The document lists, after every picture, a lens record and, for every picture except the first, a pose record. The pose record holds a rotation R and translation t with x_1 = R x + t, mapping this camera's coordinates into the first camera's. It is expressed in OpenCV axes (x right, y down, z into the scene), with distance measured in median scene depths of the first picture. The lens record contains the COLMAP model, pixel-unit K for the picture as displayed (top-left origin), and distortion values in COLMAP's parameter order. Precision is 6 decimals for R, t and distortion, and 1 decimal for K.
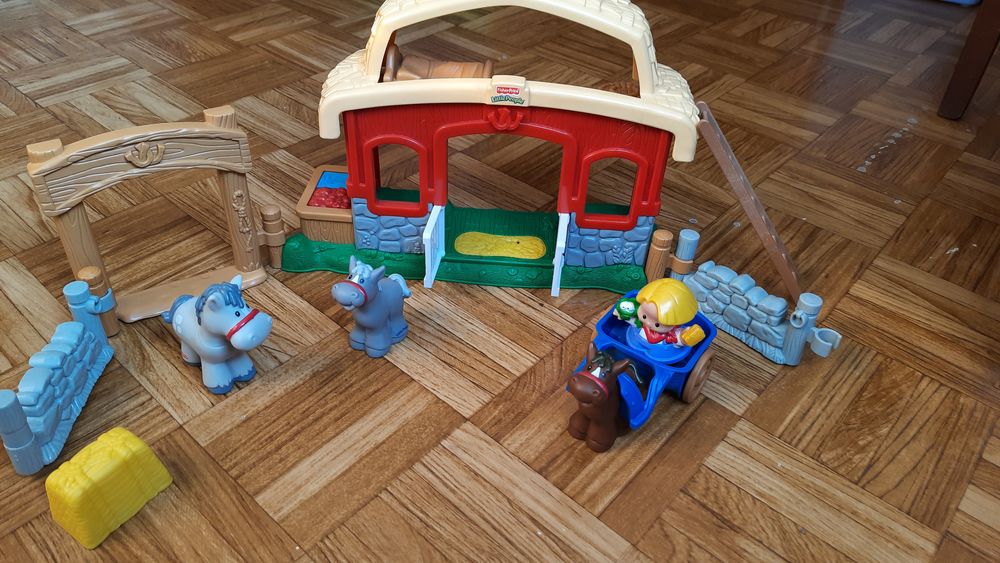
lens RADIAL K [[732.3, 0, 498.1], [0, 732.3, 279.1], [0, 0, 1]] dist [0.025070, -0.044530]
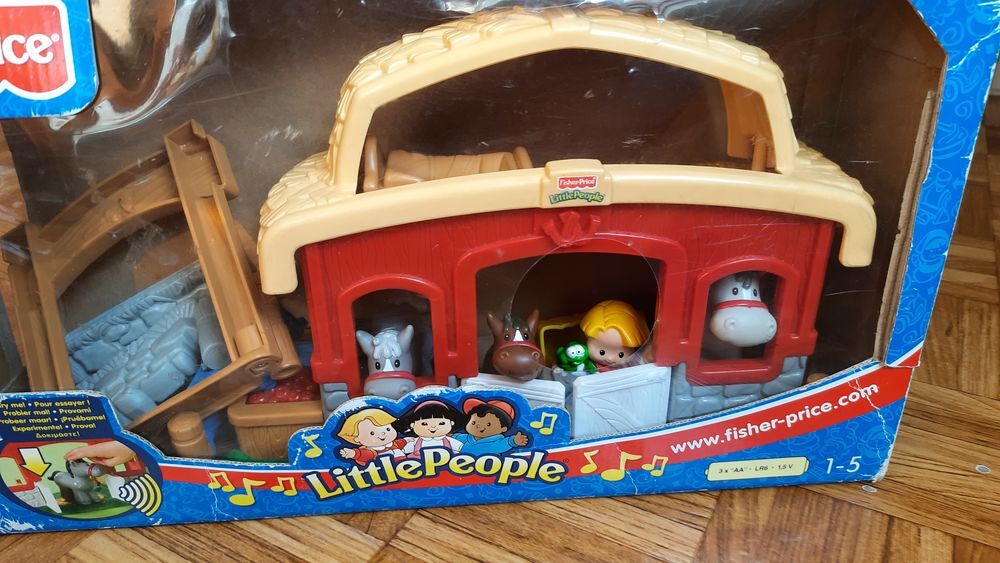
lens RADIAL K [[732.3, 0, 495.5], [0, 732.3, 283.2], [0, 0, 1]] dist [0.025070, -0.044530]
pose [[0.988015, -0.112895, 0.105264, -0.121566], [0.129079, 0.978250, -0.162376, -0.081710], [-0.084643, 0.174017, 0.981098, 0.406772]]
